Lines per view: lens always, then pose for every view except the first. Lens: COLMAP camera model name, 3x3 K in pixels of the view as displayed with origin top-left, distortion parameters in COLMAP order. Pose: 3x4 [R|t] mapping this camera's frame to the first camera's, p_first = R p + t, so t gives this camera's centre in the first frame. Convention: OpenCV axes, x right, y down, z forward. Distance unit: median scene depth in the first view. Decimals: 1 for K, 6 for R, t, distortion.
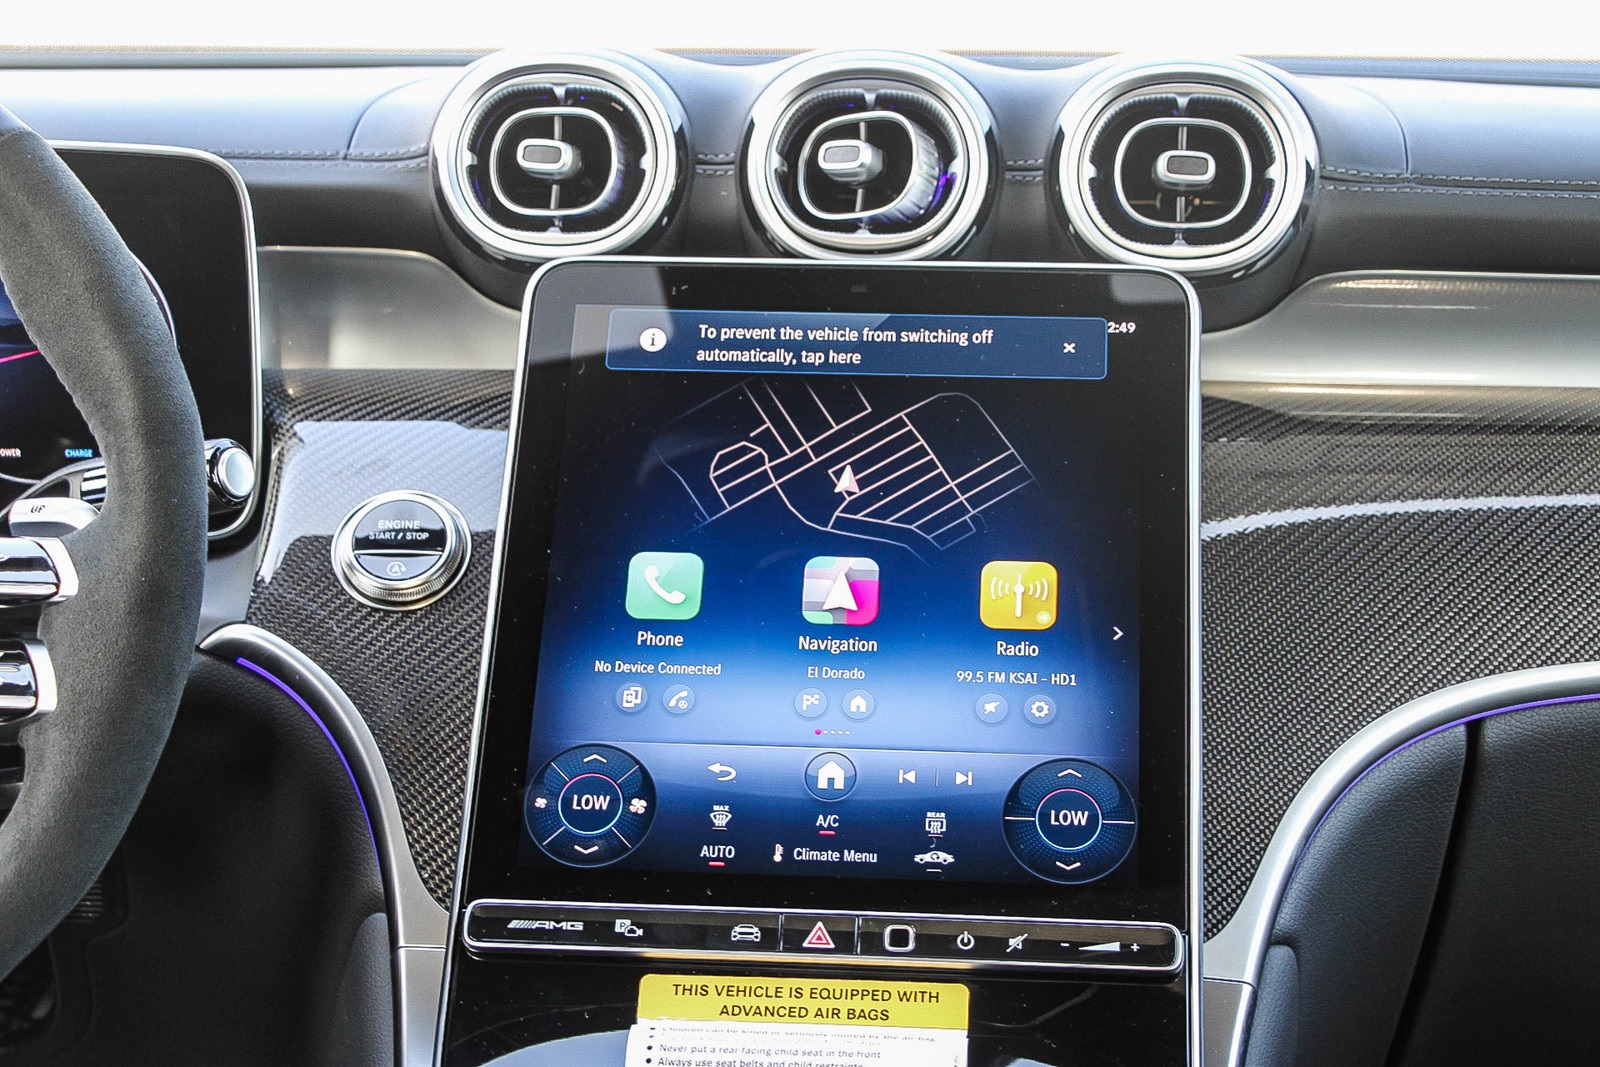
lens RADIAL K [[3003.7, 0, 800.0], [0, 3003.7, 533.5], [0, 0, 1]] dist [0.087237, 0.483477]
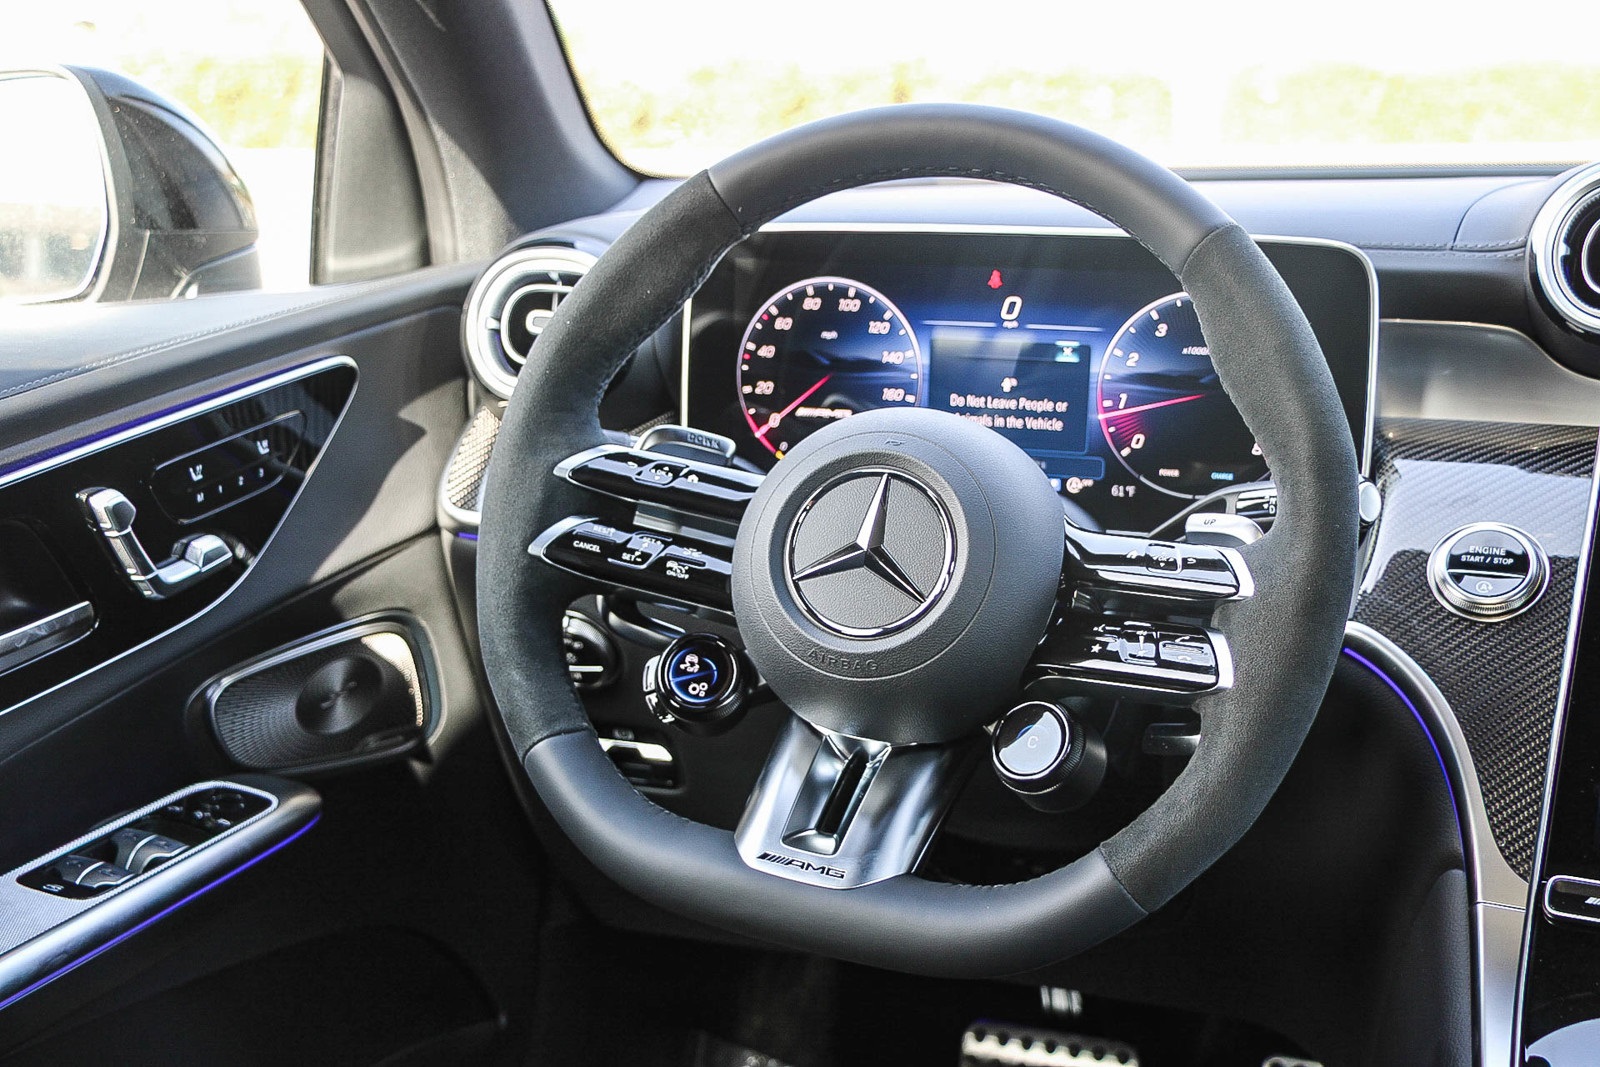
lens RADIAL K [[2118.8, 0, 800.0], [0, 2118.8, 533.5], [0, 0, 1]] dist [0.005967, 0.444767]
pose [[0.930326, 0.068438, -0.360292, -0.084897], [-0.065264, 0.997647, 0.020985, -0.010108], [0.360881, 0.003991, 0.932603, 0.099949]]
